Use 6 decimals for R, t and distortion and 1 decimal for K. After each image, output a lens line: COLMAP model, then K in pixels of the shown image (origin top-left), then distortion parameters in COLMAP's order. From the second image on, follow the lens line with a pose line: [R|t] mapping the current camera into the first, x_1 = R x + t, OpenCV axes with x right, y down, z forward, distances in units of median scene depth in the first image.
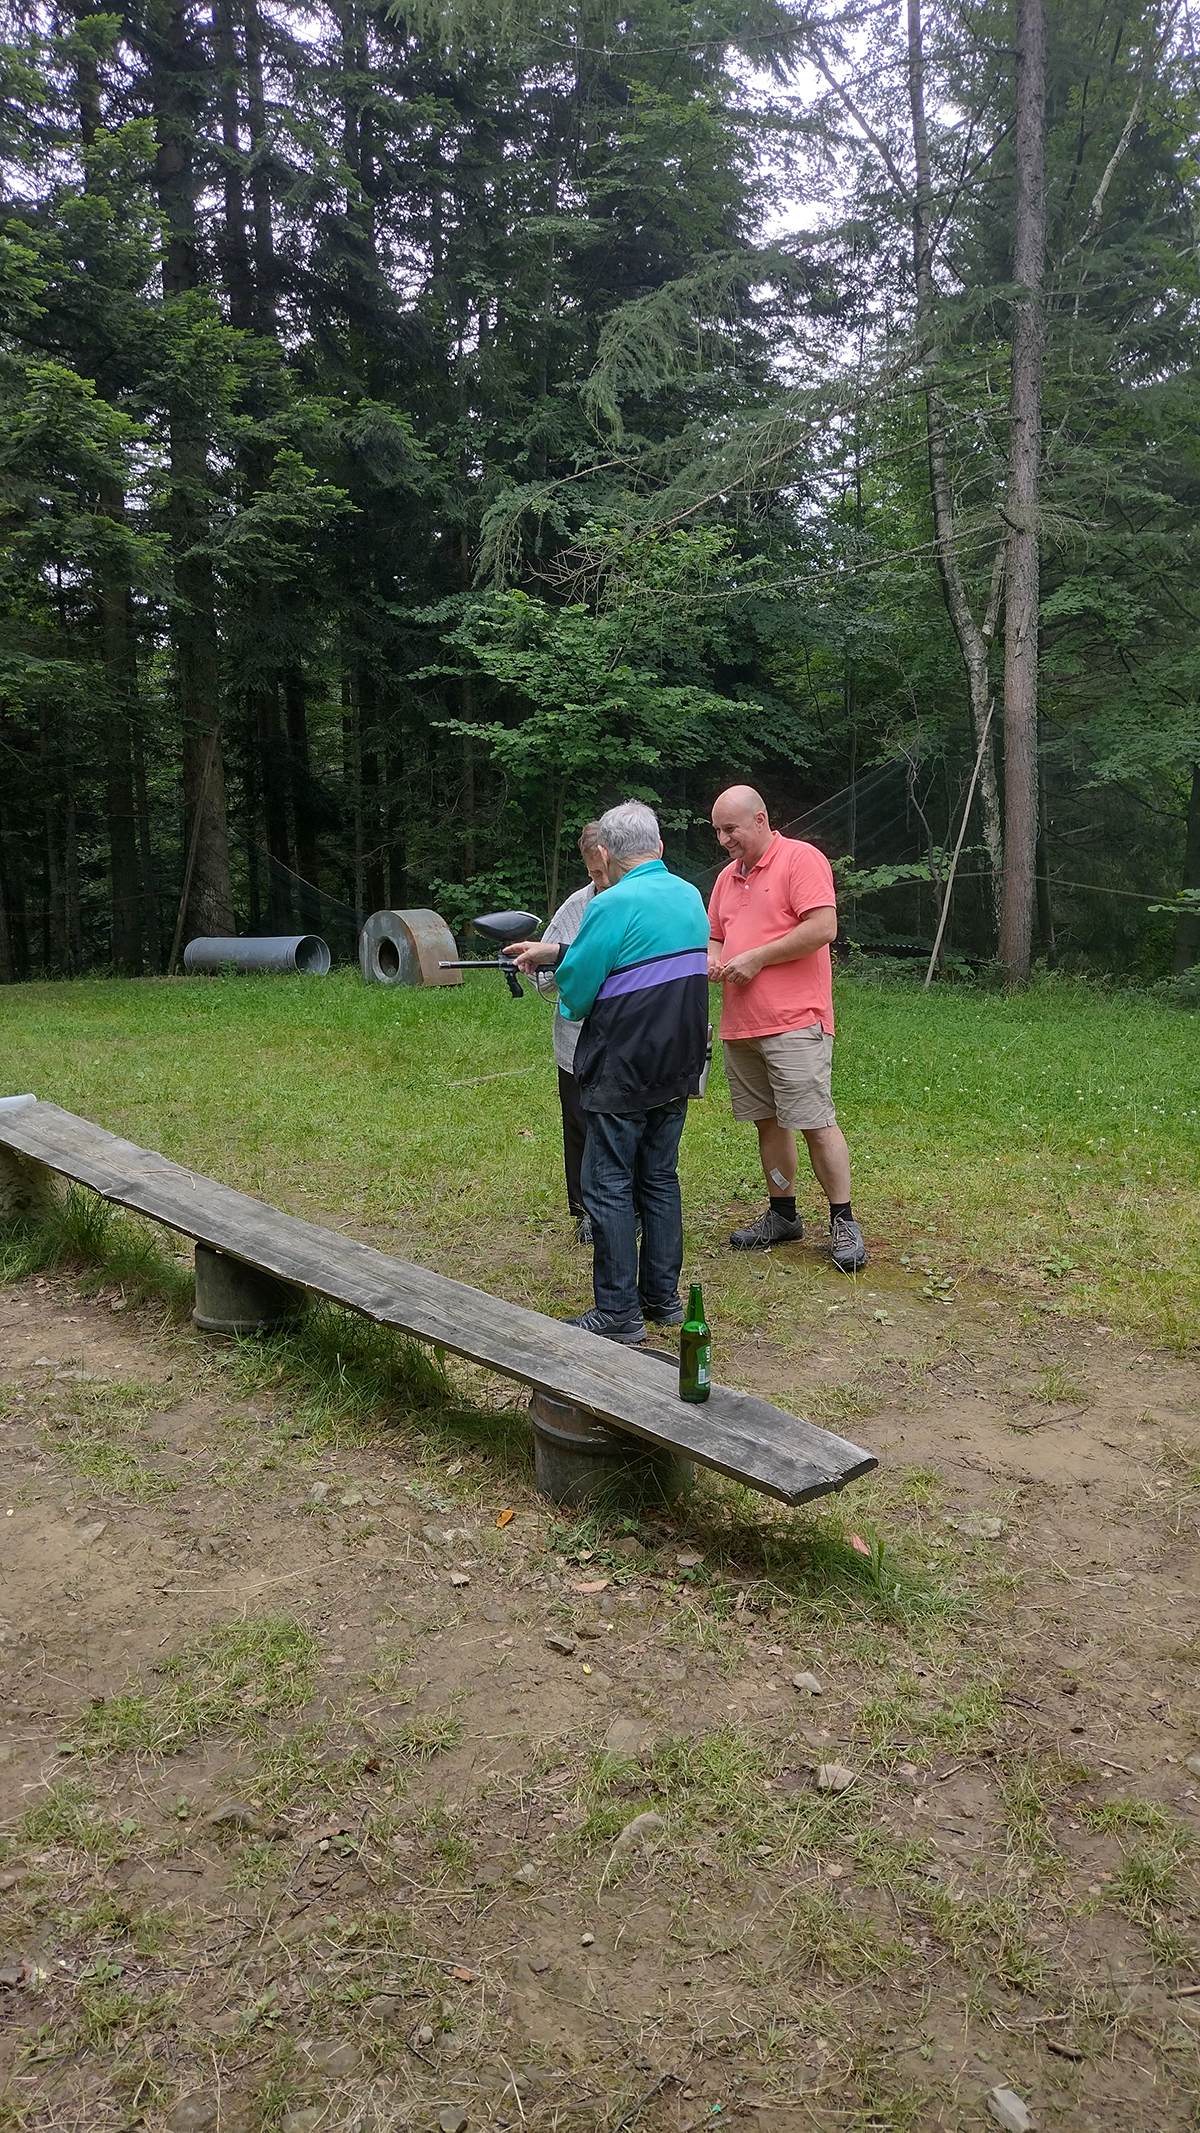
lens RADIAL K [[1606.9, 0, 594.8], [0, 1606.9, 1042.4], [0, 0, 1]] dist [0.103735, -0.160927]
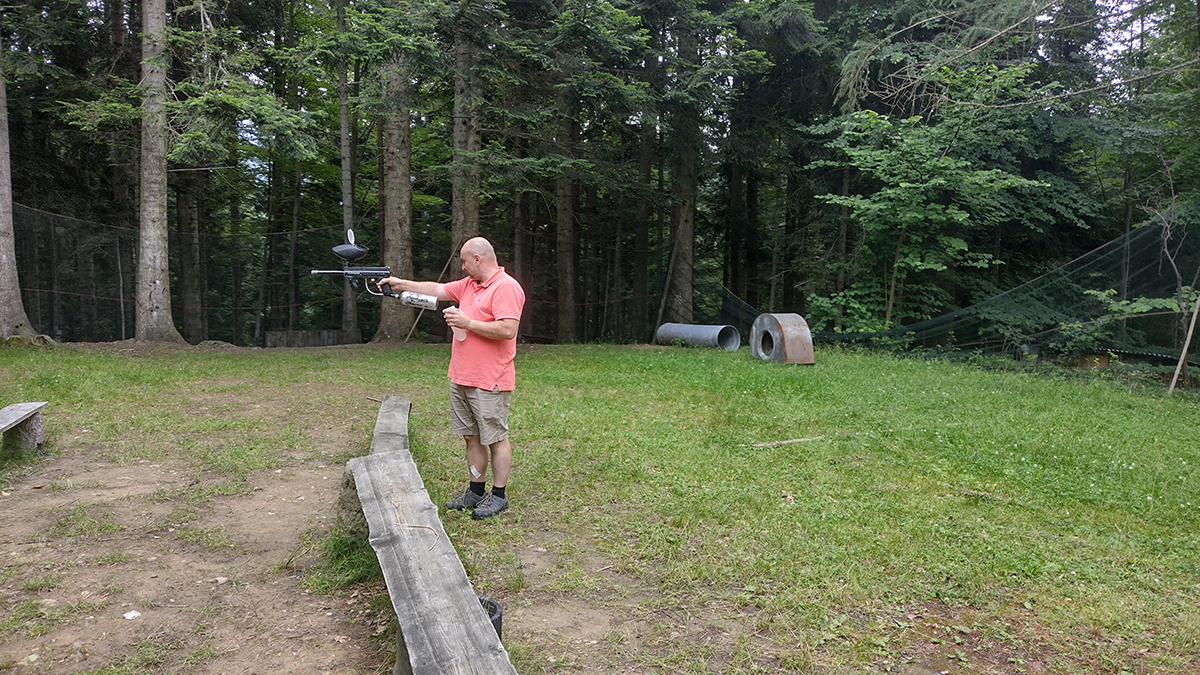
lens RADIAL K [[893.8, 0, 603.2], [0, 893.8, 328.9], [0, 0, 1]] dist [0.118455, -0.182799]
pose [[0.930949, 0.057000, -0.360672, 0.034182], [-0.076454, 0.996275, -0.039890, -0.018057], [0.357054, 0.064710, 0.931839, 0.118706]]
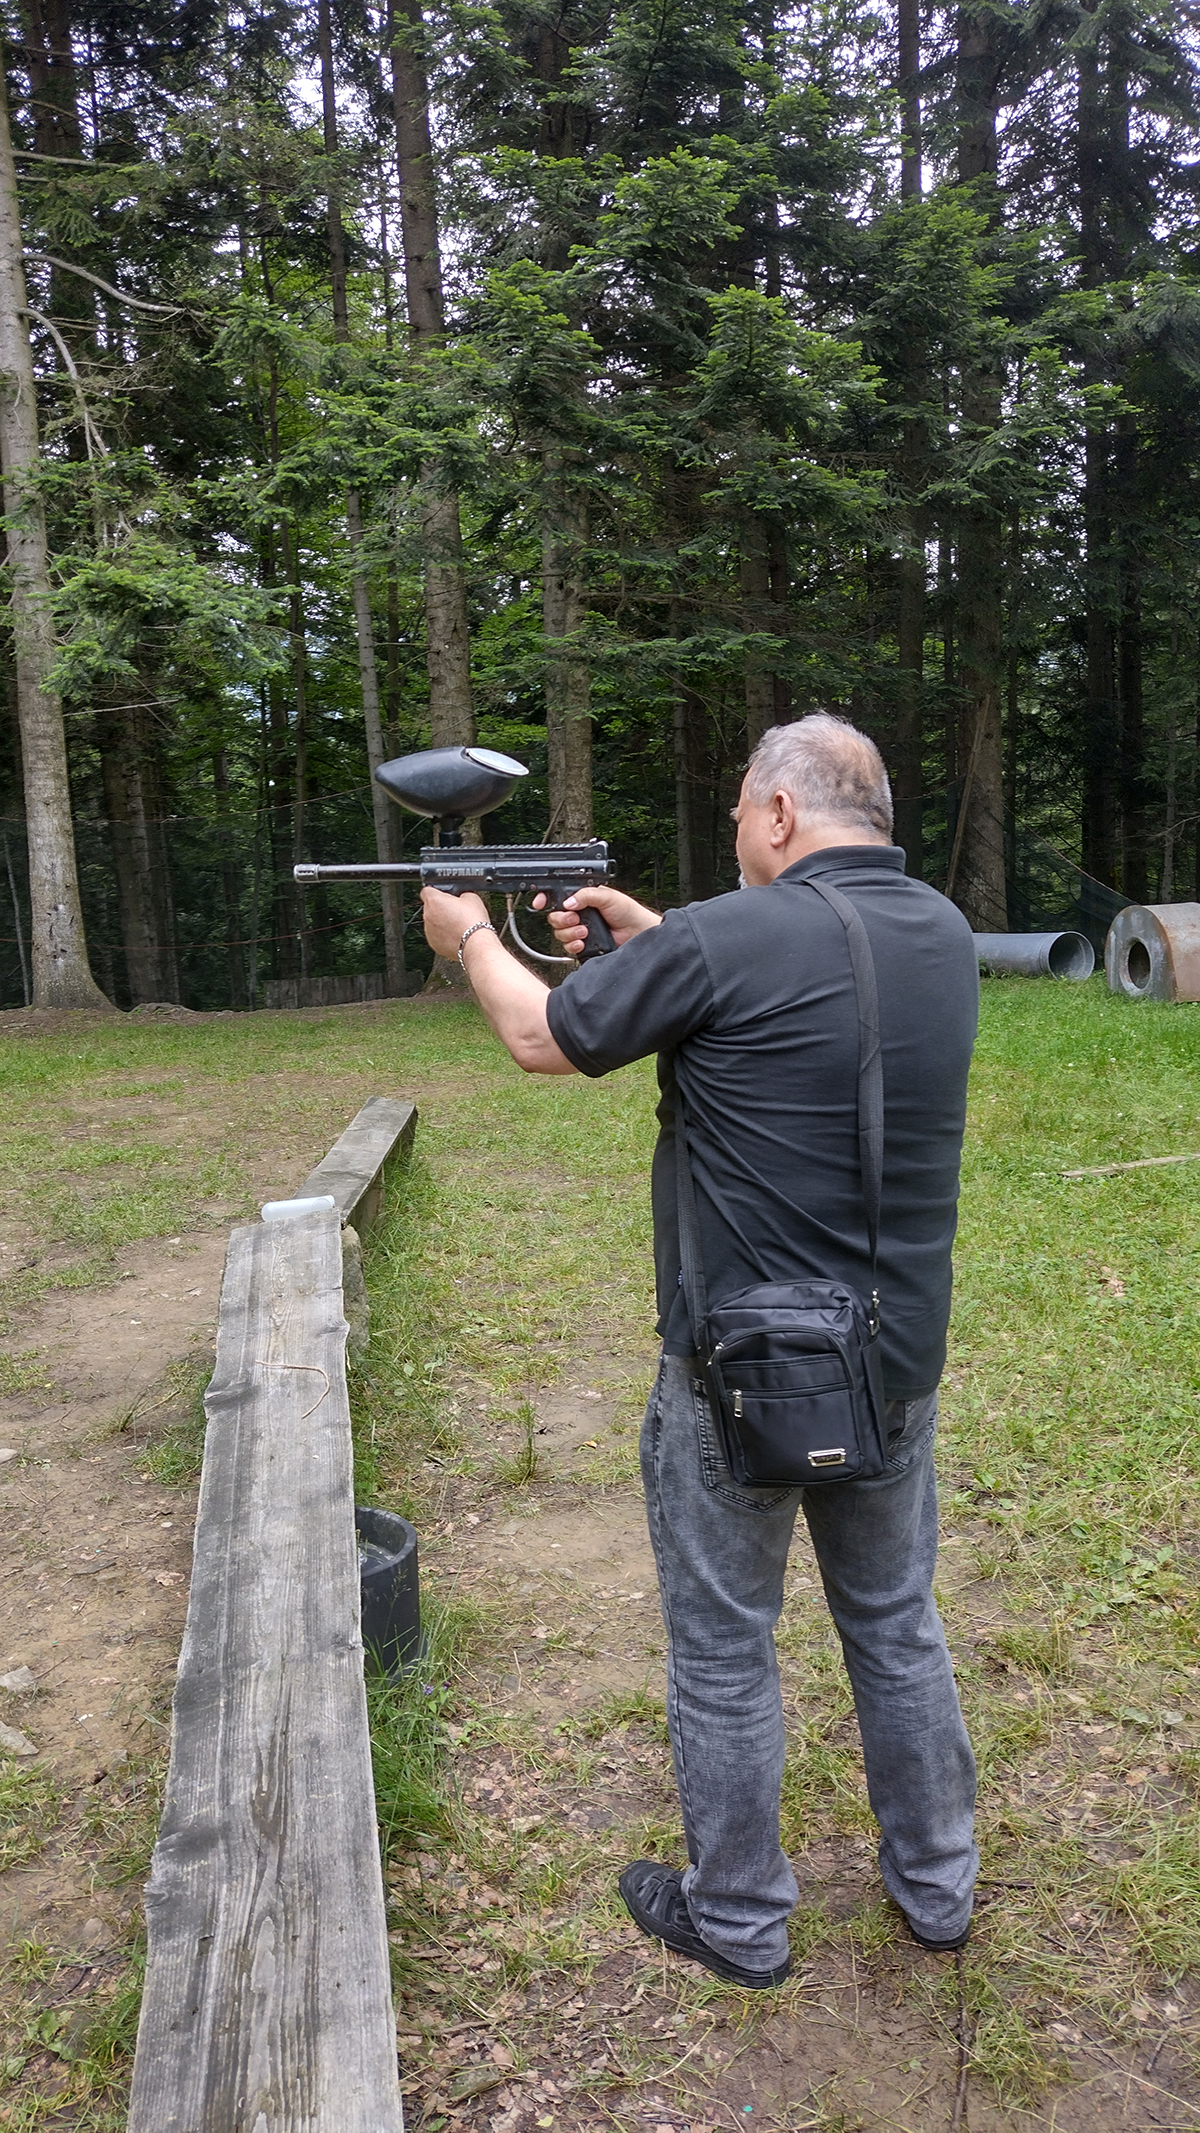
lens RADIAL K [[1582.9, 0, 600.0], [0, 1582.9, 1066.5], [0, 0, 1]] dist [0.104531, -0.177257]
pose [[0.856816, 0.050597, -0.513134, 0.050058], [-0.033893, 0.998548, 0.041868, -0.023427], [0.514507, -0.018482, 0.857287, 0.157804]]
